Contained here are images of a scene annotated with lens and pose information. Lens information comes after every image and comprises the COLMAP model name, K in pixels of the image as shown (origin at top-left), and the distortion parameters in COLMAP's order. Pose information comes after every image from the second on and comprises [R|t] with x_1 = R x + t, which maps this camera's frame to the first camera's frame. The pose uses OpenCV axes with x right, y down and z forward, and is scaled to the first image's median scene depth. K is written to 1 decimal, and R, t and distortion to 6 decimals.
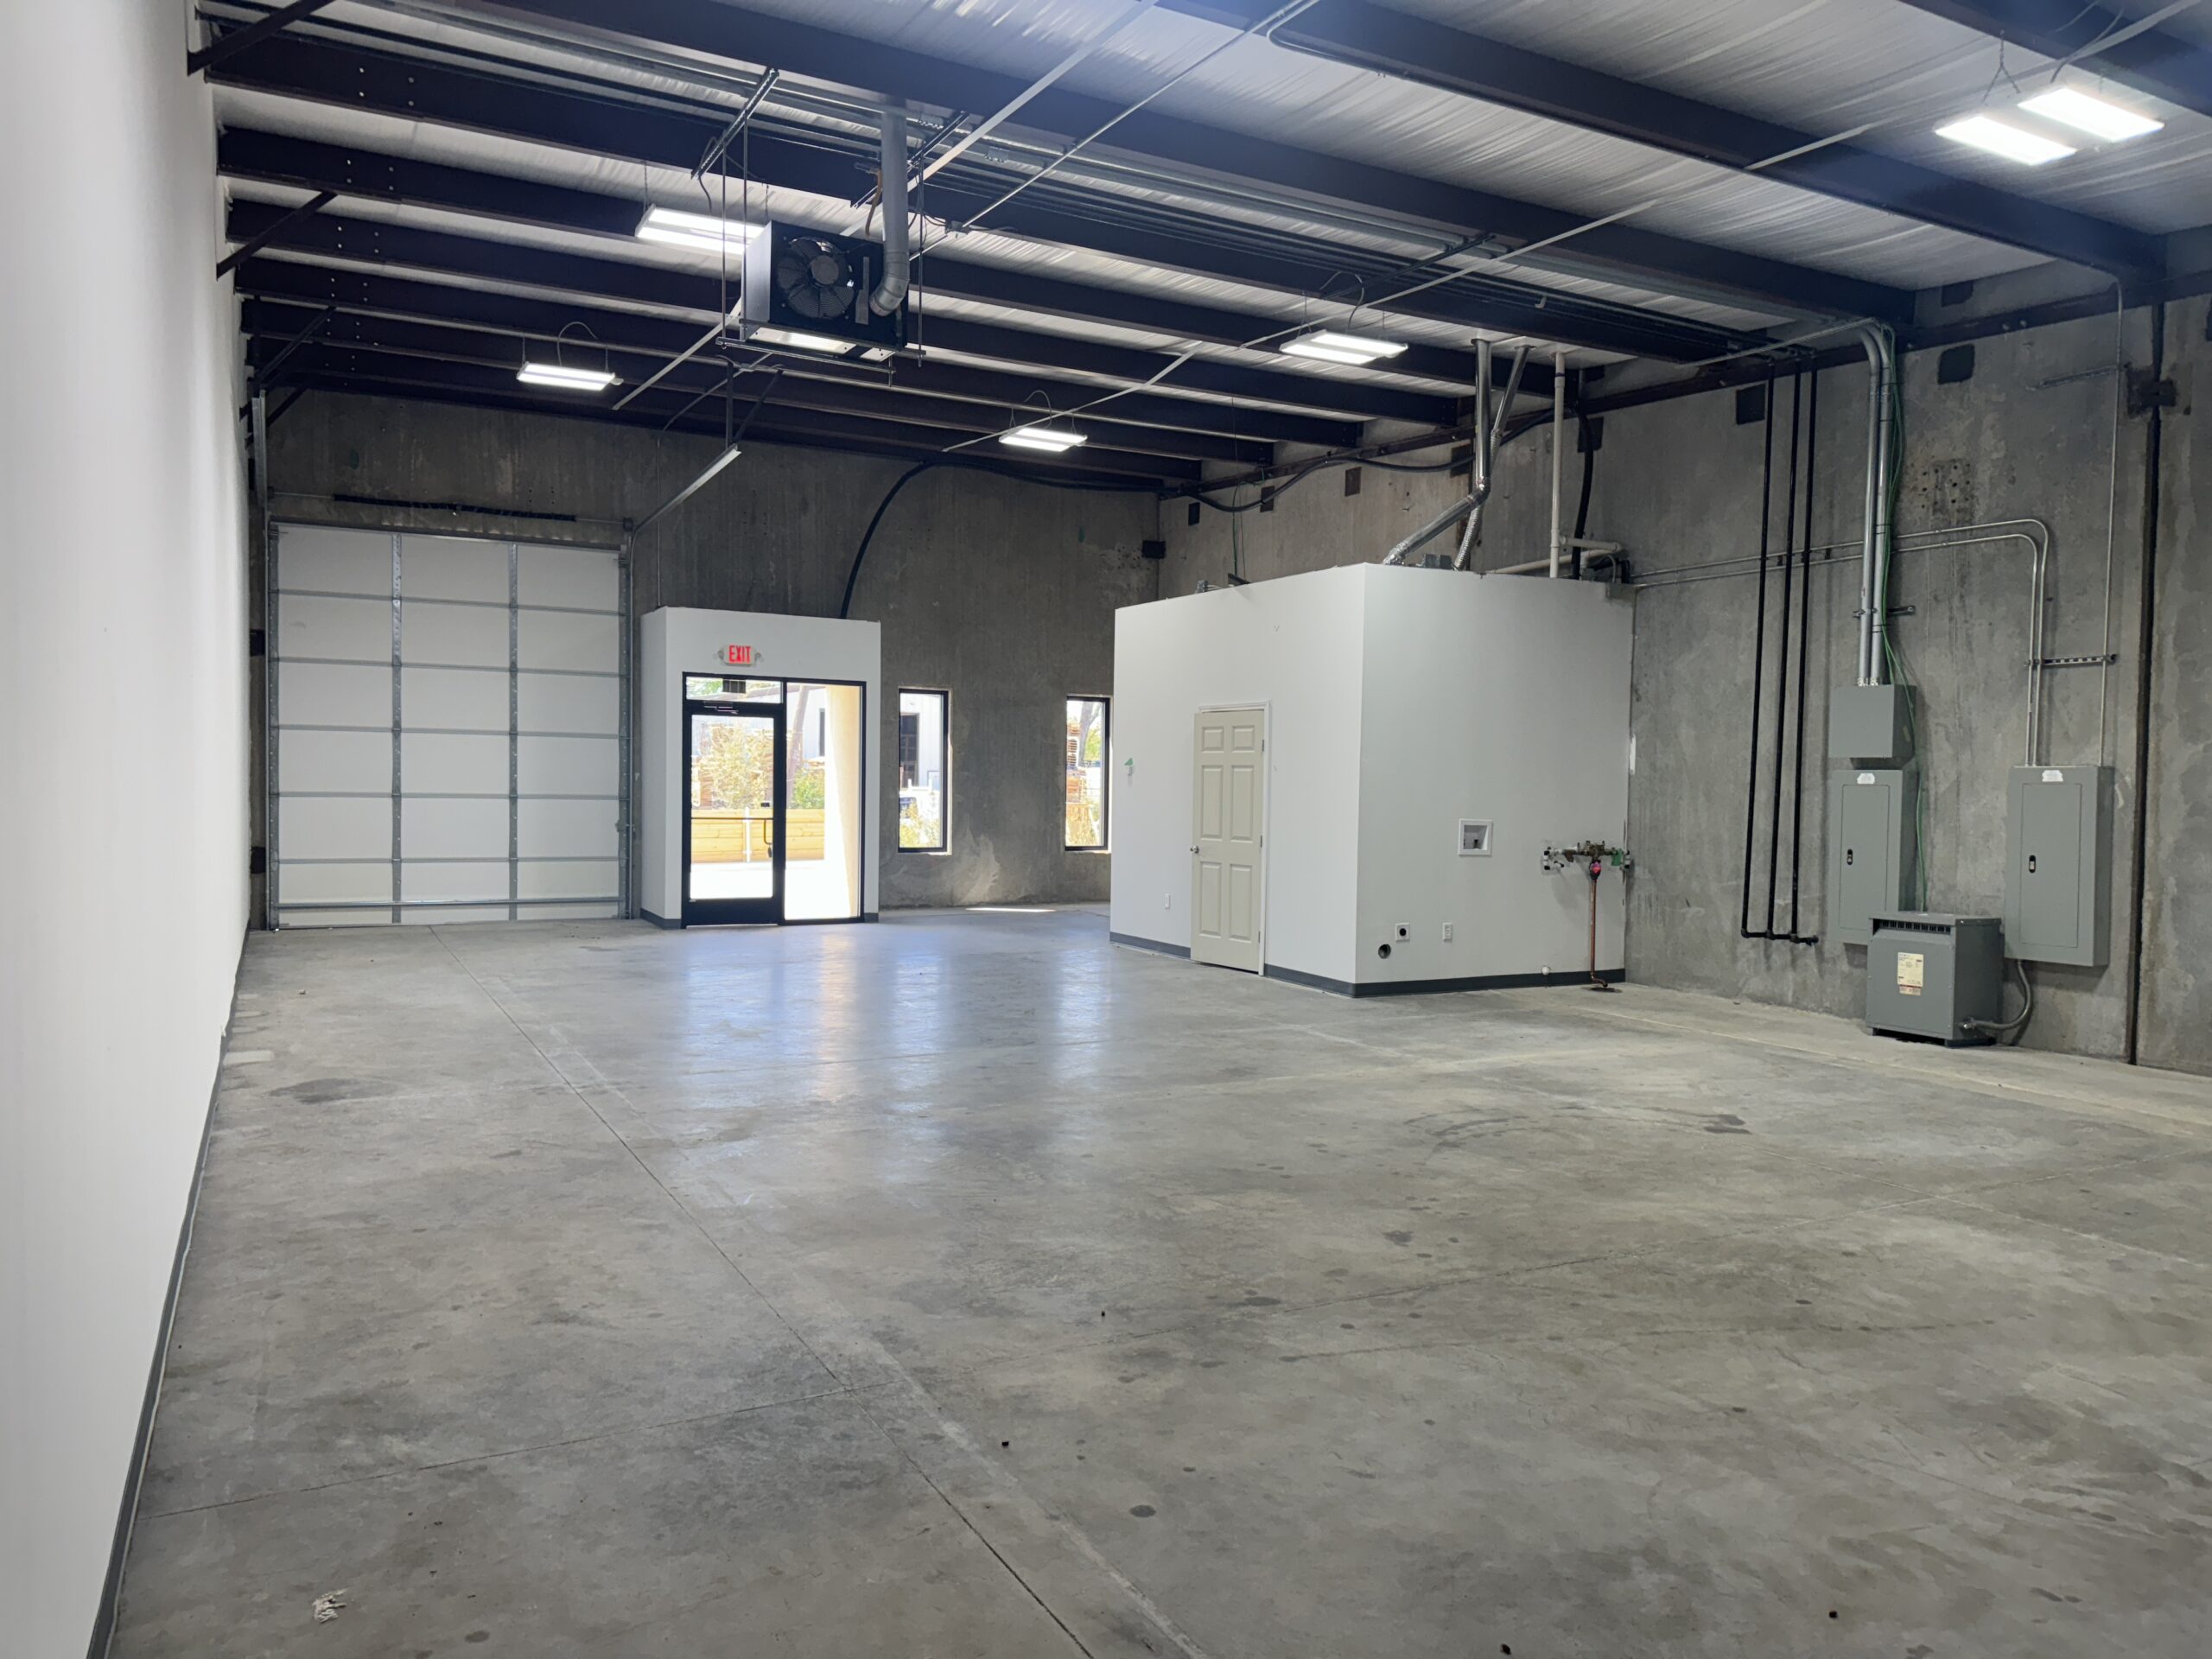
lens RADIAL K [[1553.3, 0, 1118.3], [0, 1553.3, 828.4], [0, 0, 1]] dist [0.029451, -0.036108]
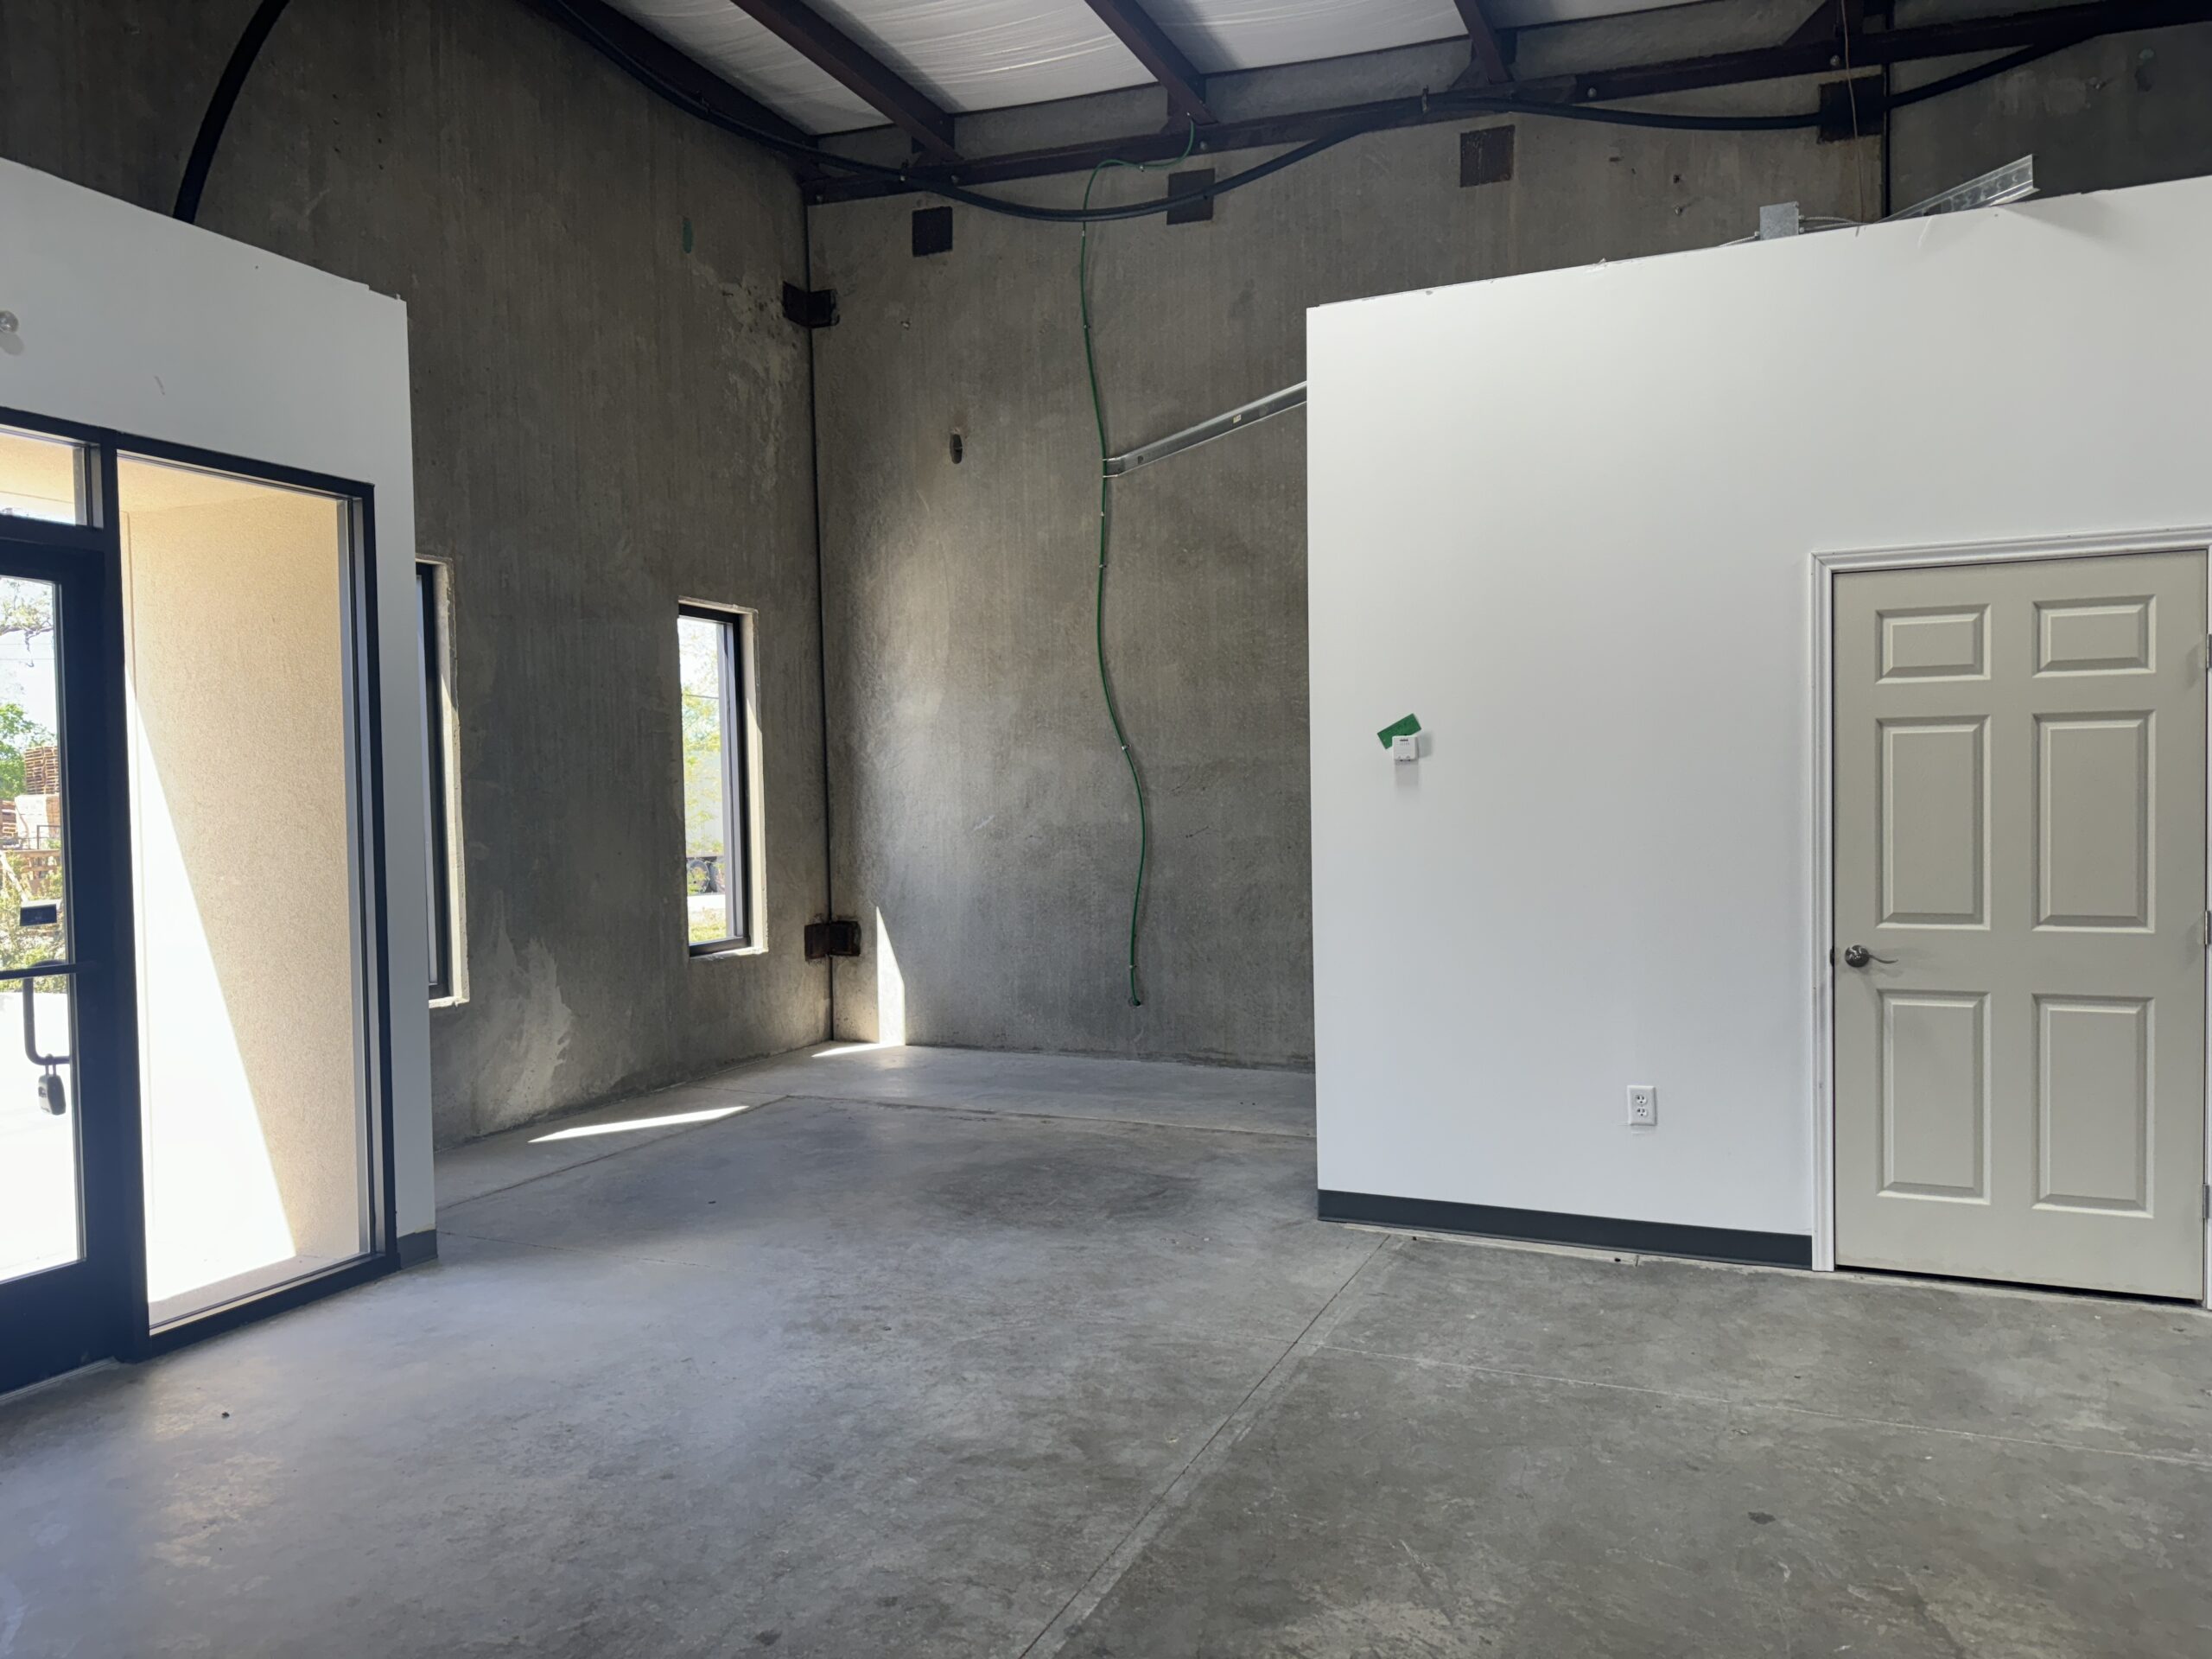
lens RADIAL K [[1553.3, 0, 1104.4], [0, 1553.3, 833.3], [0, 0, 1]] dist [0.029451, -0.036108]
pose [[0.781829, -0.045229, 0.621850, -0.304574], [0.049880, 0.998706, 0.009927, -0.027353], [-0.621494, 0.023257, 0.783074, 0.838975]]
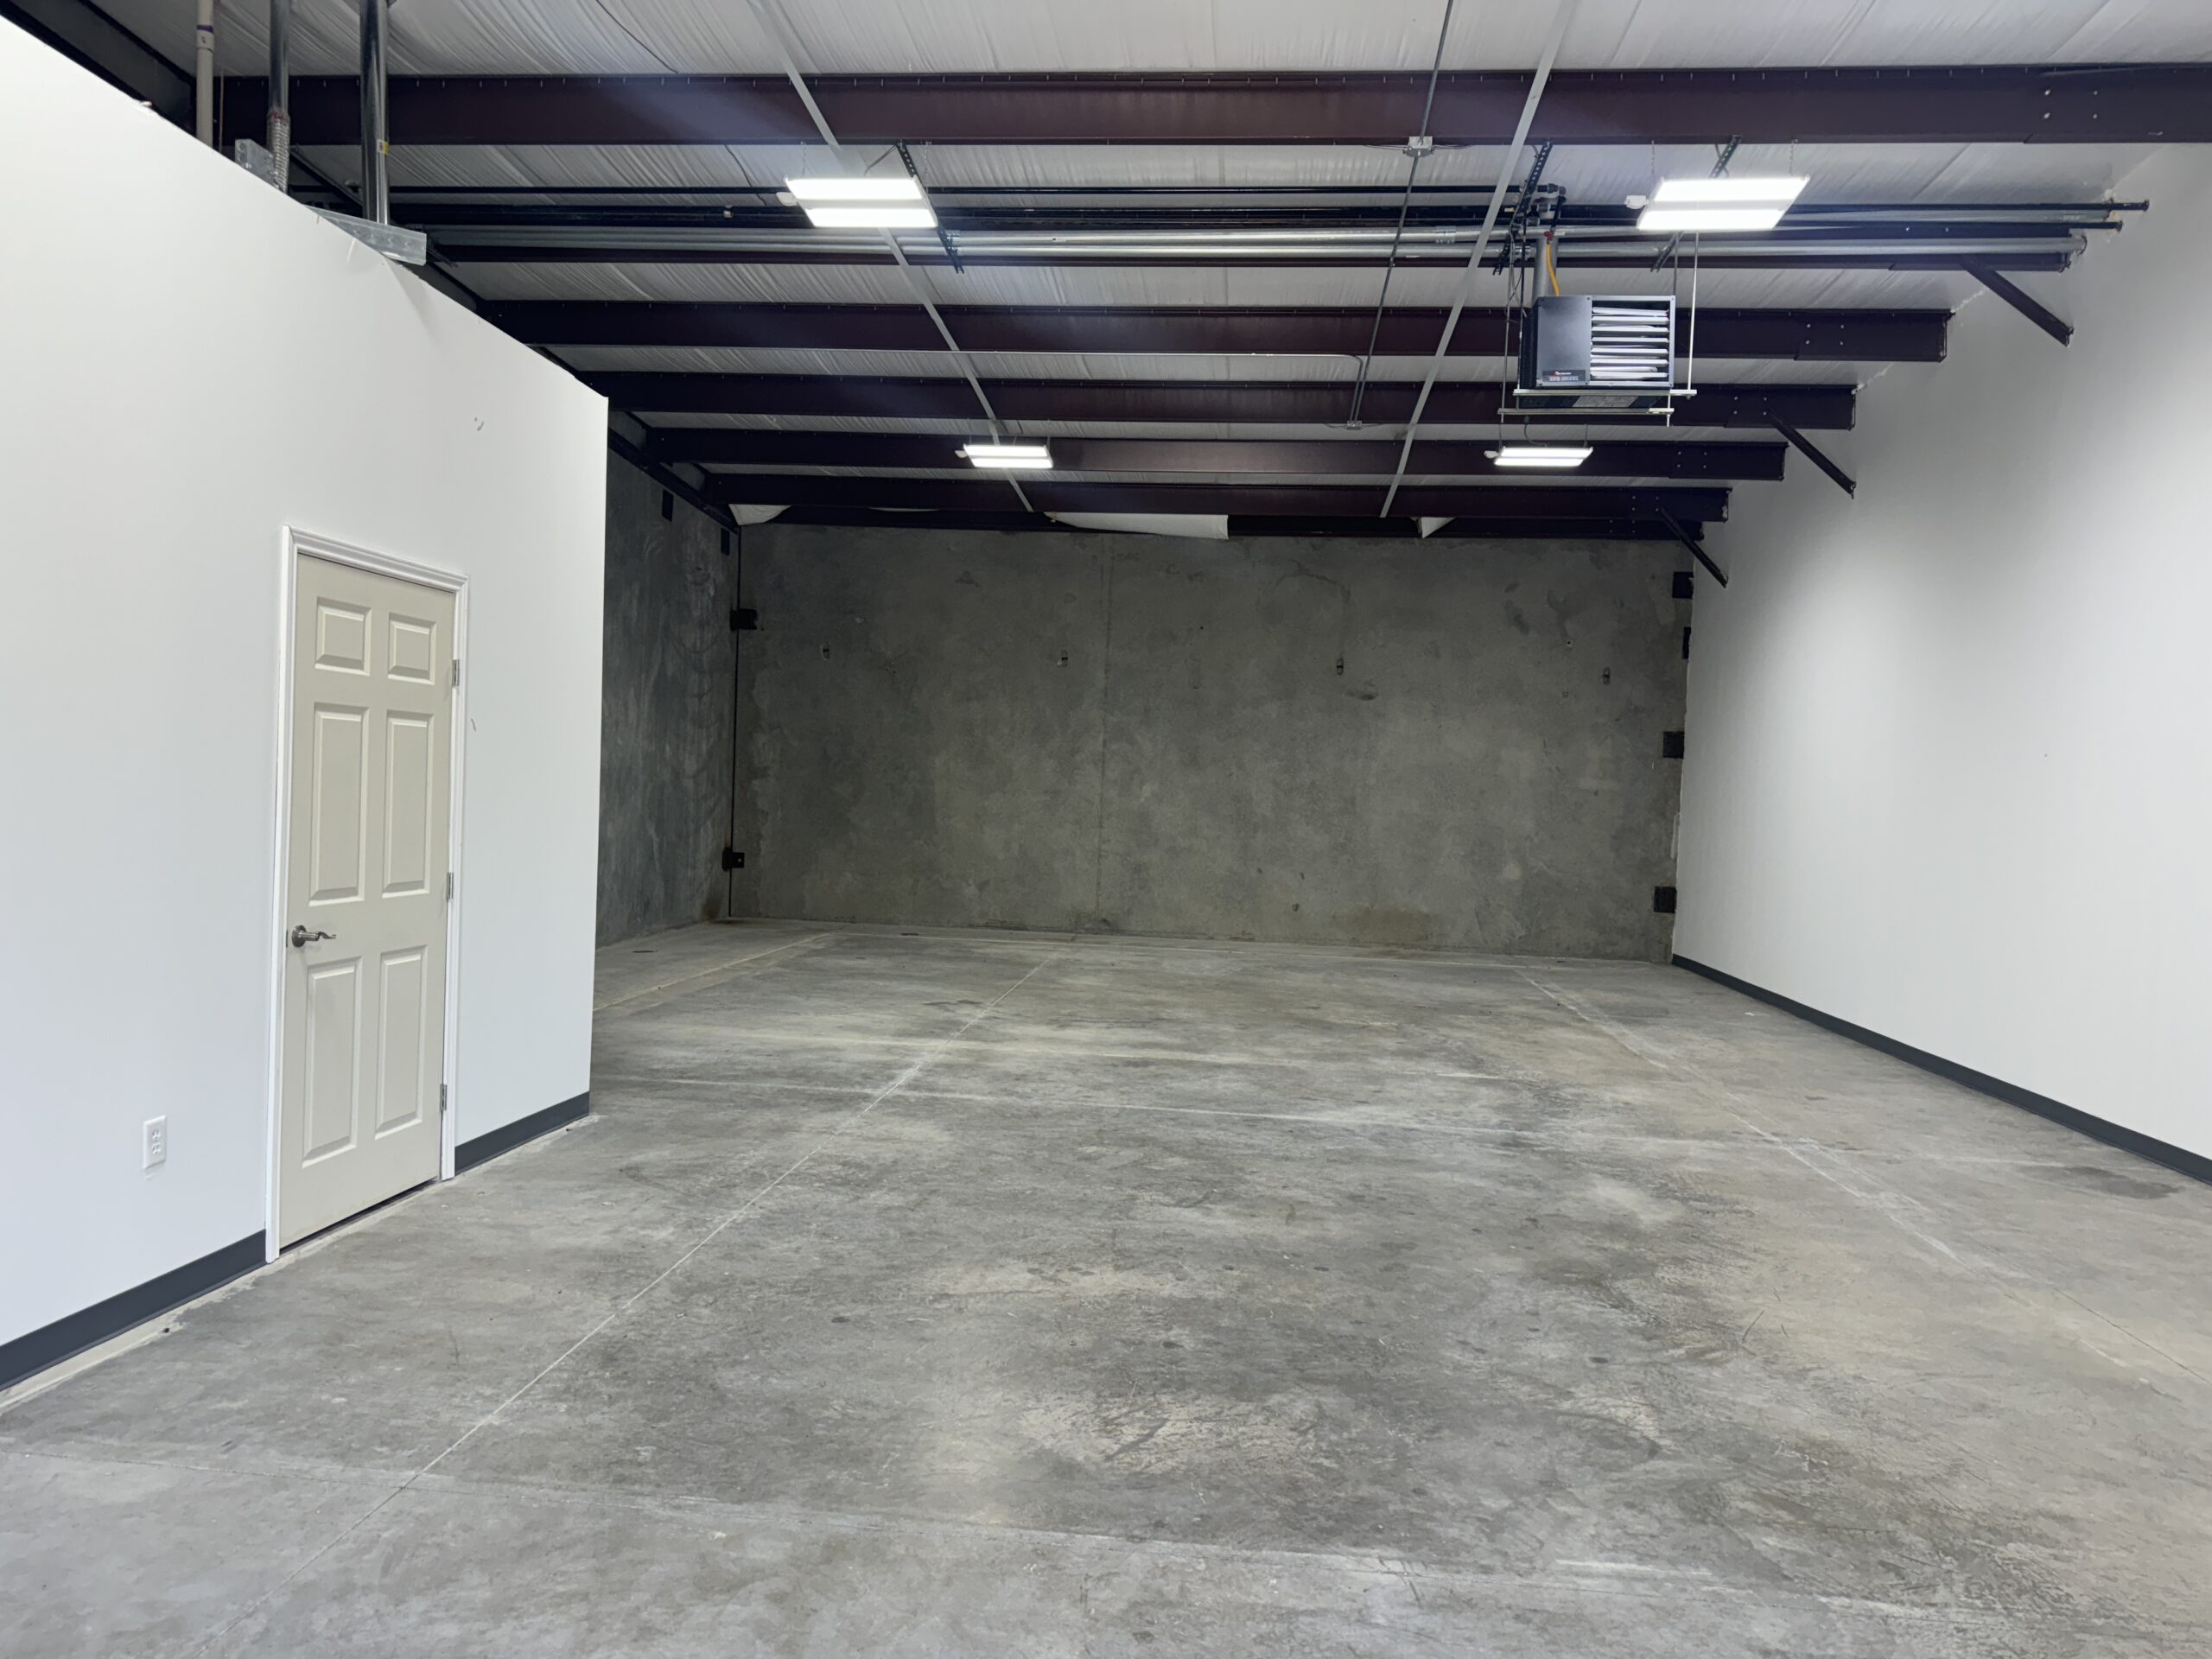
lens RADIAL K [[1553.3, 0, 1114.6], [0, 1553.3, 824.9], [0, 0, 1]] dist [0.029451, -0.036108]
pose [[-0.841094, -0.057767, 0.537796, -0.299453], [-0.032175, 0.997863, 0.056865, -0.039187], [-0.539932, 0.030526, -0.841155, 1.215077]]
